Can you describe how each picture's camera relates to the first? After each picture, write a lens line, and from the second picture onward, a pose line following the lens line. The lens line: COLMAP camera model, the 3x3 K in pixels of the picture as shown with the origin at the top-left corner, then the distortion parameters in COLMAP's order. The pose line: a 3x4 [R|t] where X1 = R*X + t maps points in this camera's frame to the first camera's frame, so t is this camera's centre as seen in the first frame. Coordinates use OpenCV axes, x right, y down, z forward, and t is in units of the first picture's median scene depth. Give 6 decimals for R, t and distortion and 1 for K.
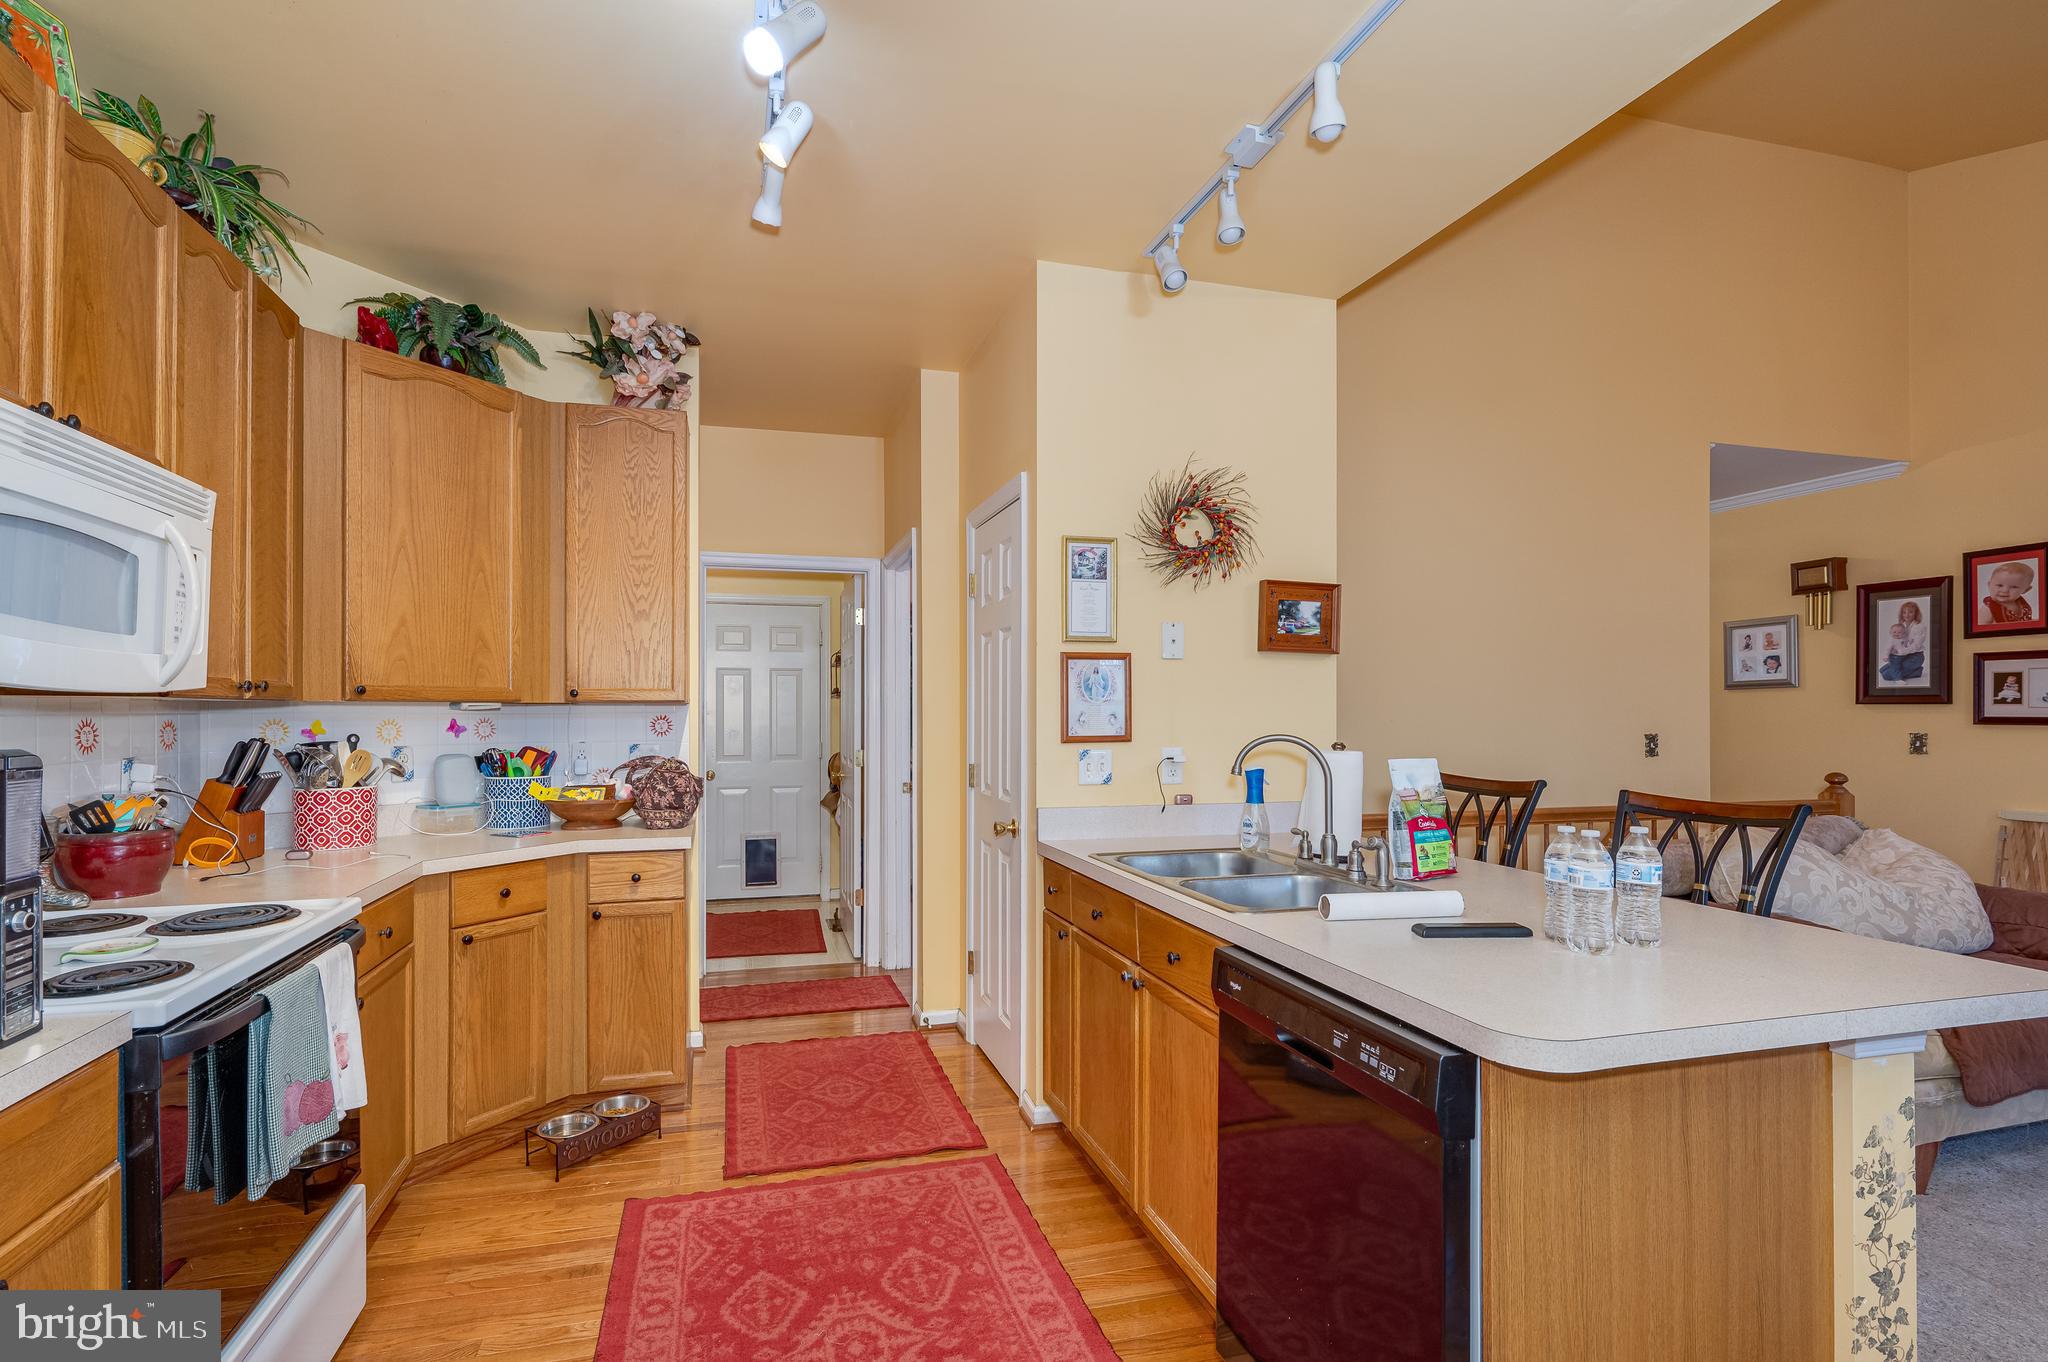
lens RADIAL K [[965.4, 0, 1002.1], [0, 965.4, 708.3], [0, 0, 1]] dist [0.000100, 0.000724]
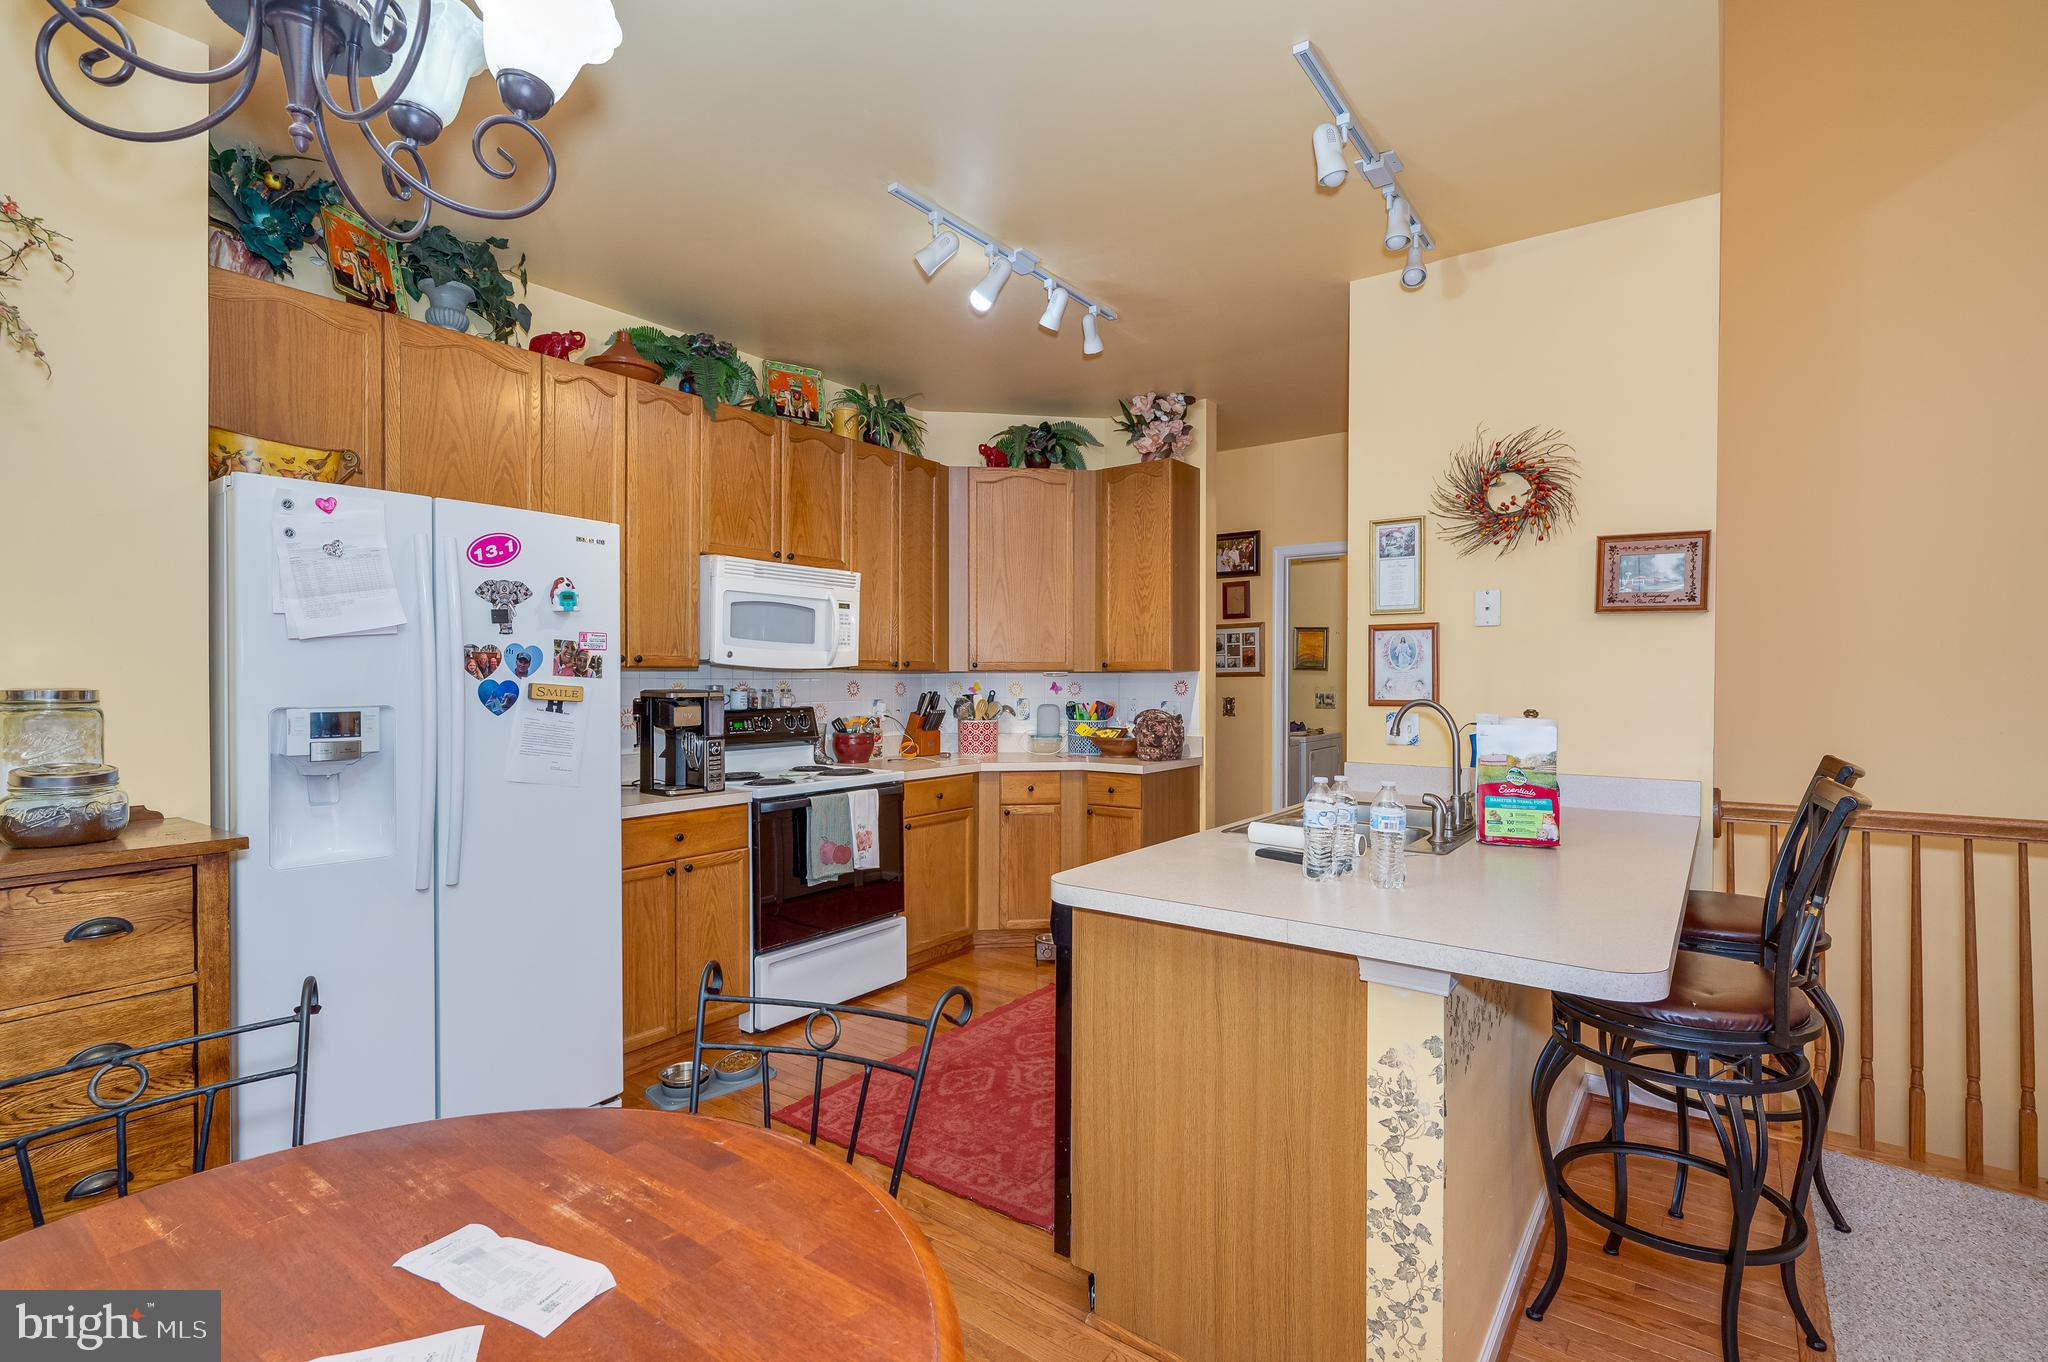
lens RADIAL K [[959.4, 0, 1009.5], [0, 959.4, 686.9], [0, 0, 1]] dist [-0.000077, 0.000064]
pose [[0.606608, 0.009199, -0.794948, 0.686323], [0.000425, 0.999929, 0.011895, 0.000469], [0.795001, -0.007553, 0.606561, -0.009762]]
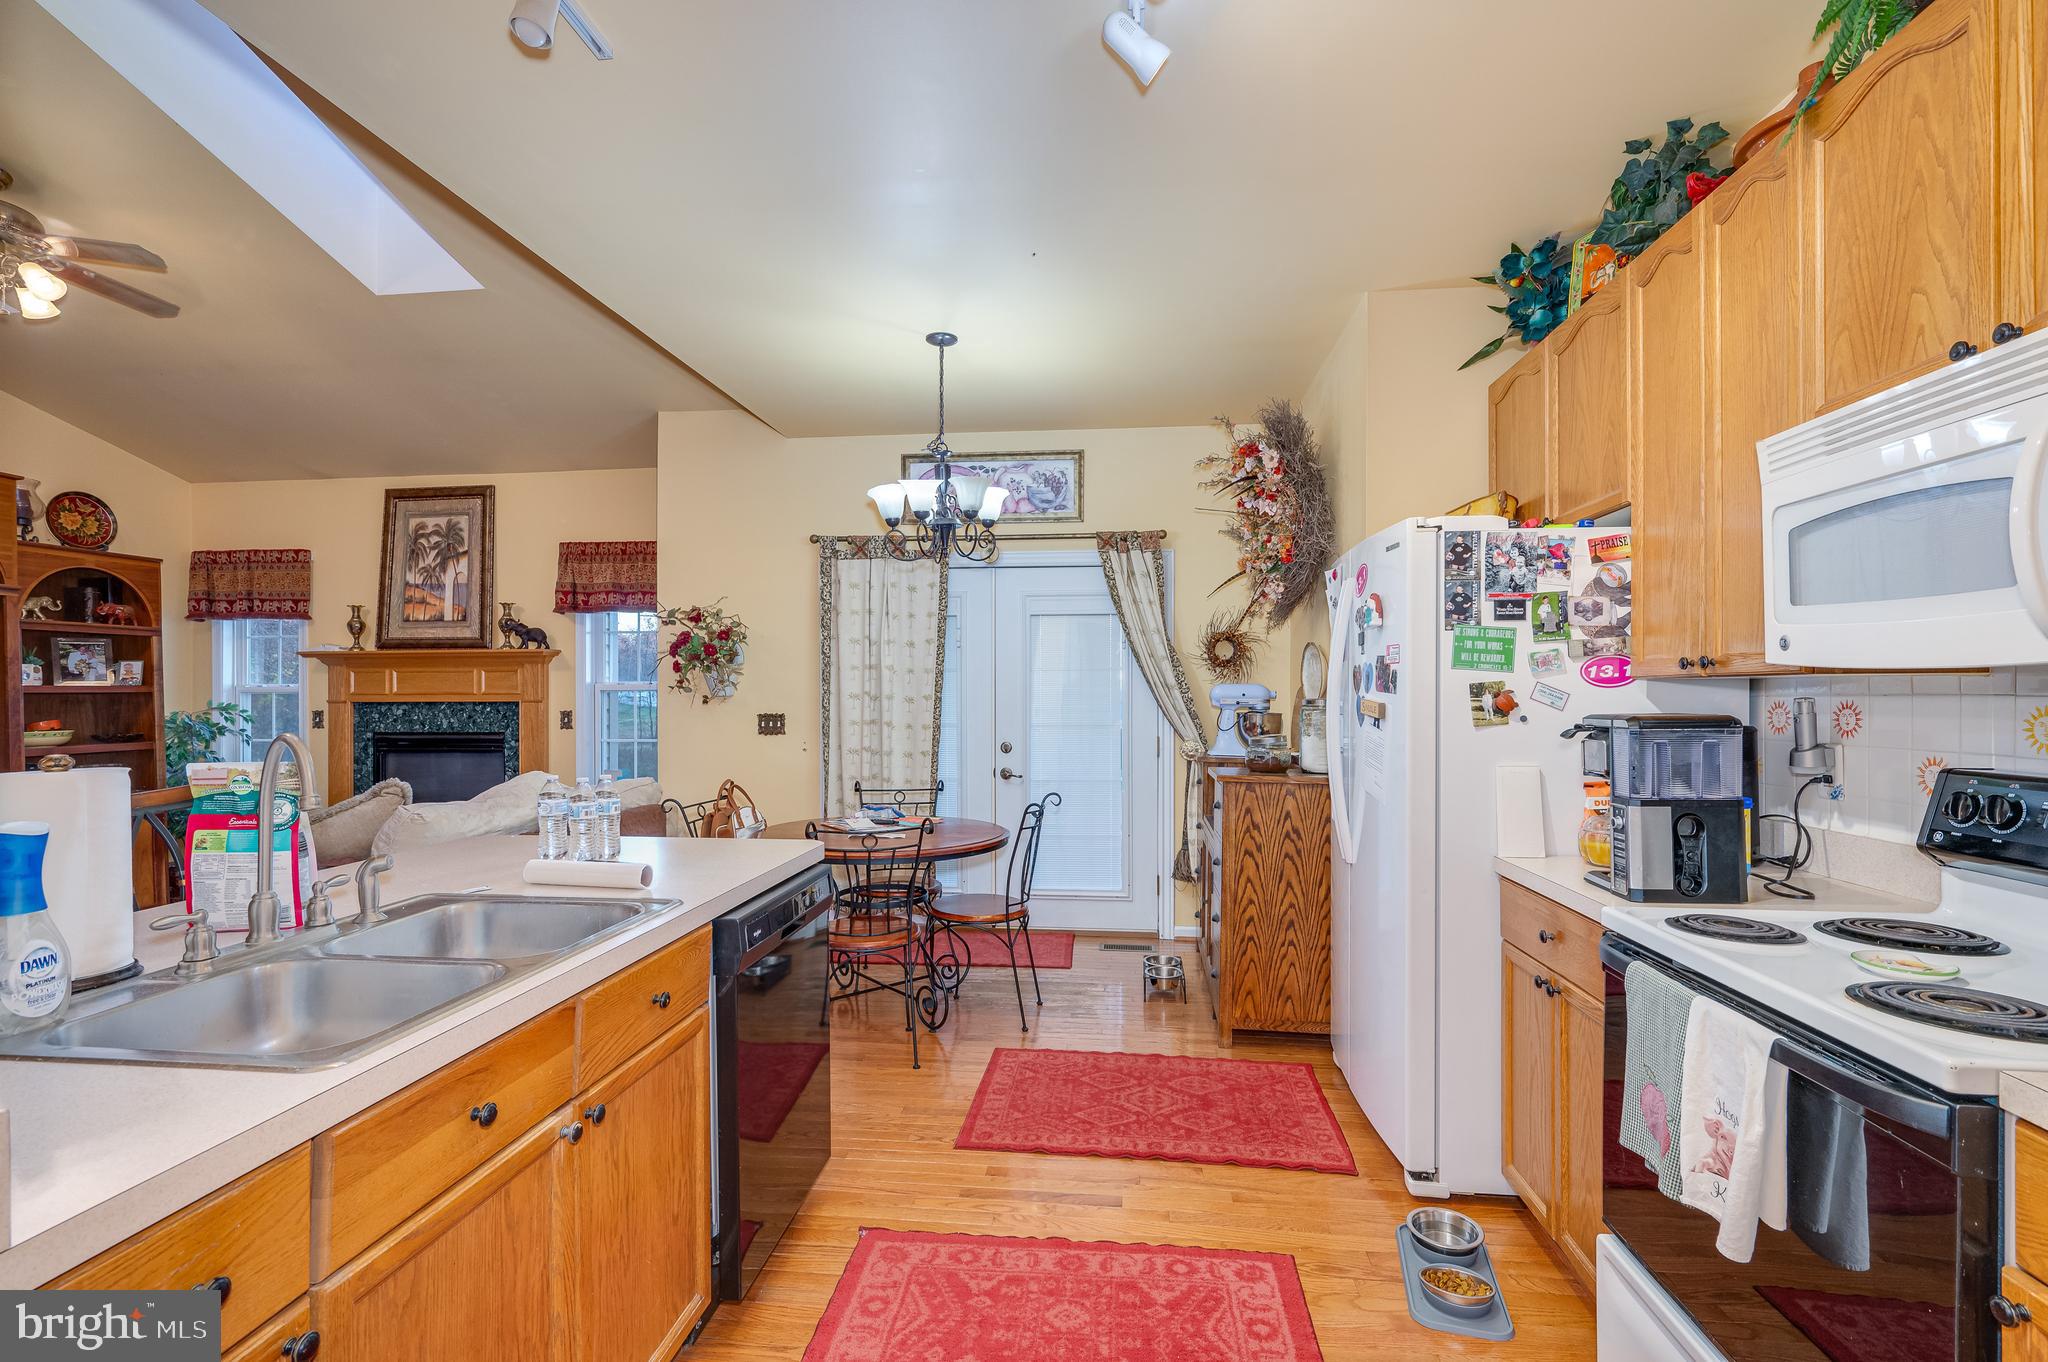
lens RADIAL K [[921.5, 0, 1029.3], [0, 921.5, 693.1], [0, 0, 1]] dist [0.000301, 0.000275]
pose [[-0.930489, 0.003593, 0.366302, -0.263689], [0.003363, 0.999994, -0.001267, 0.001507], [-0.366305, 0.000053, -0.930495, 1.082963]]
